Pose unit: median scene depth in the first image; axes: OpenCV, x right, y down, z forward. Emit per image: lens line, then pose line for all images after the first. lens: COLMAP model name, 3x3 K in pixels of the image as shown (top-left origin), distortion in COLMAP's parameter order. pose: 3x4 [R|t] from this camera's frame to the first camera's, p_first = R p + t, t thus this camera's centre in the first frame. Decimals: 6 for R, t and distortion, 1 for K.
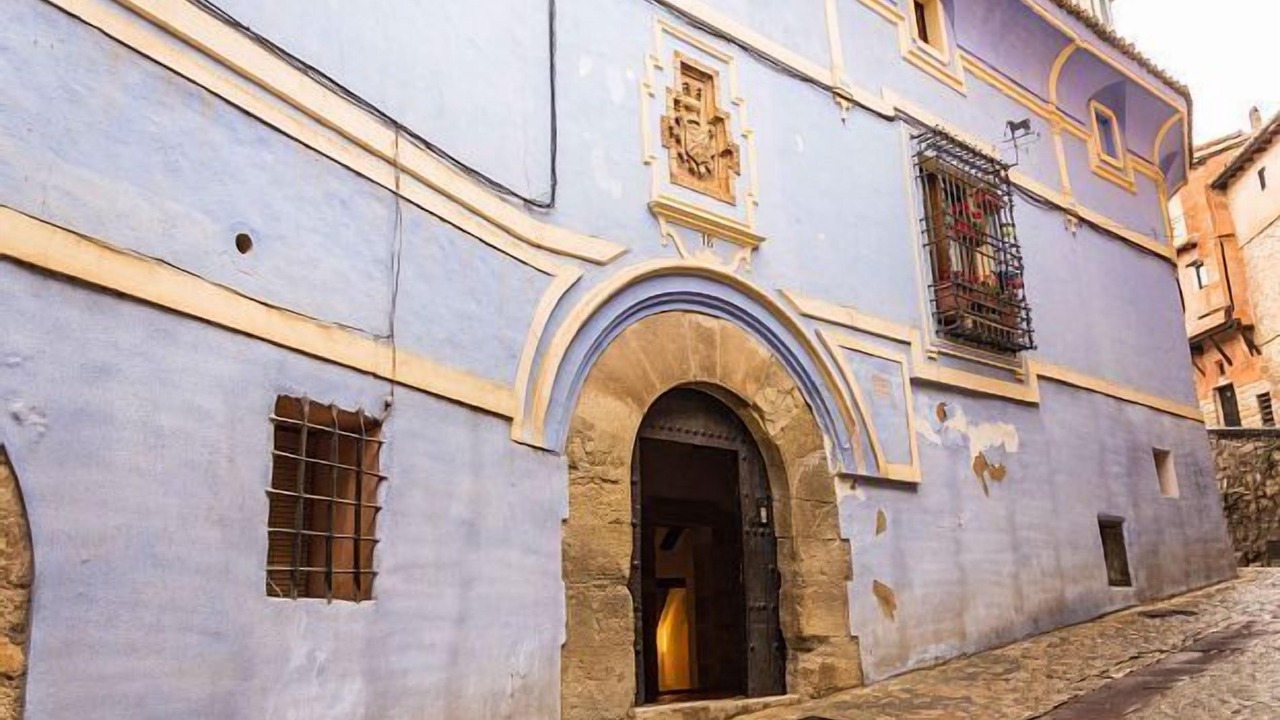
lens RADIAL K [[987.5, 0, 638.1], [0, 987.5, 368.8], [0, 0, 1]] dist [-0.037559, 0.004195]
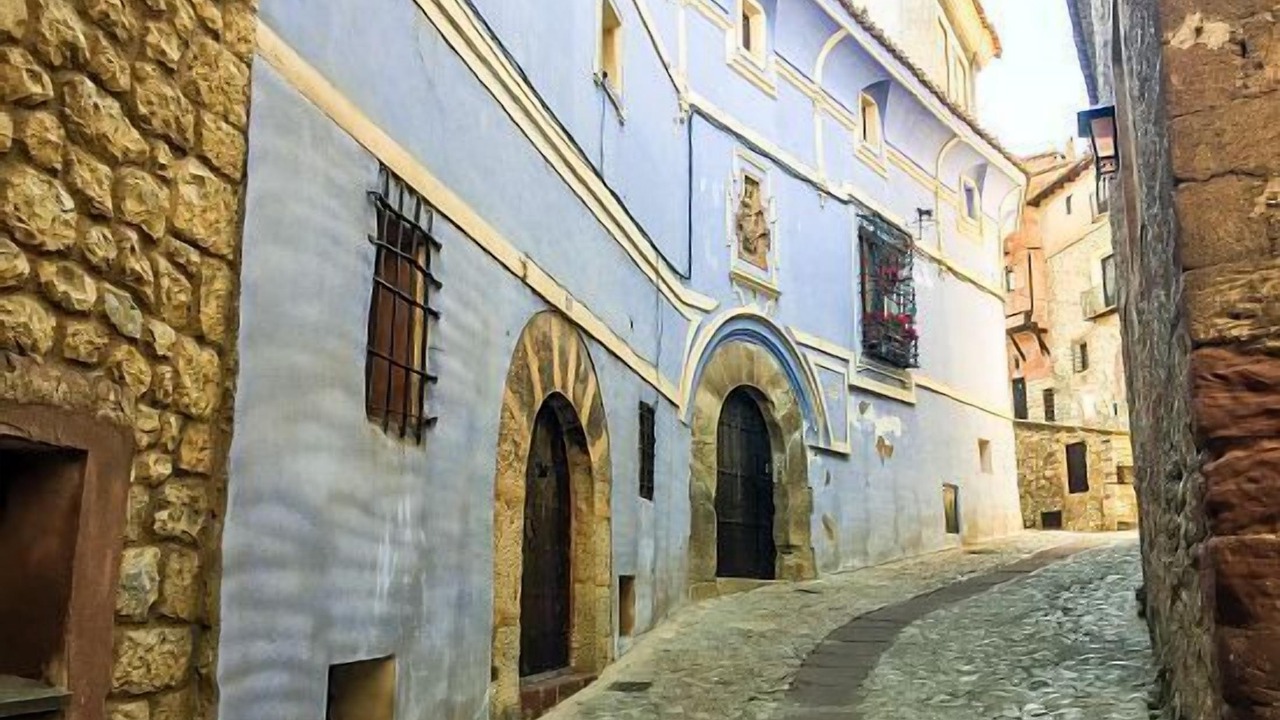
lens RADIAL K [[987.5, 0, 642.3], [0, 987.5, 354.0], [0, 0, 1]] dist [-0.037559, 0.004195]
pose [[0.979420, 0.091726, 0.179787, -0.353296], [-0.099619, 0.994397, 0.035355, -0.068224], [-0.175536, -0.052538, 0.983070, -0.491648]]
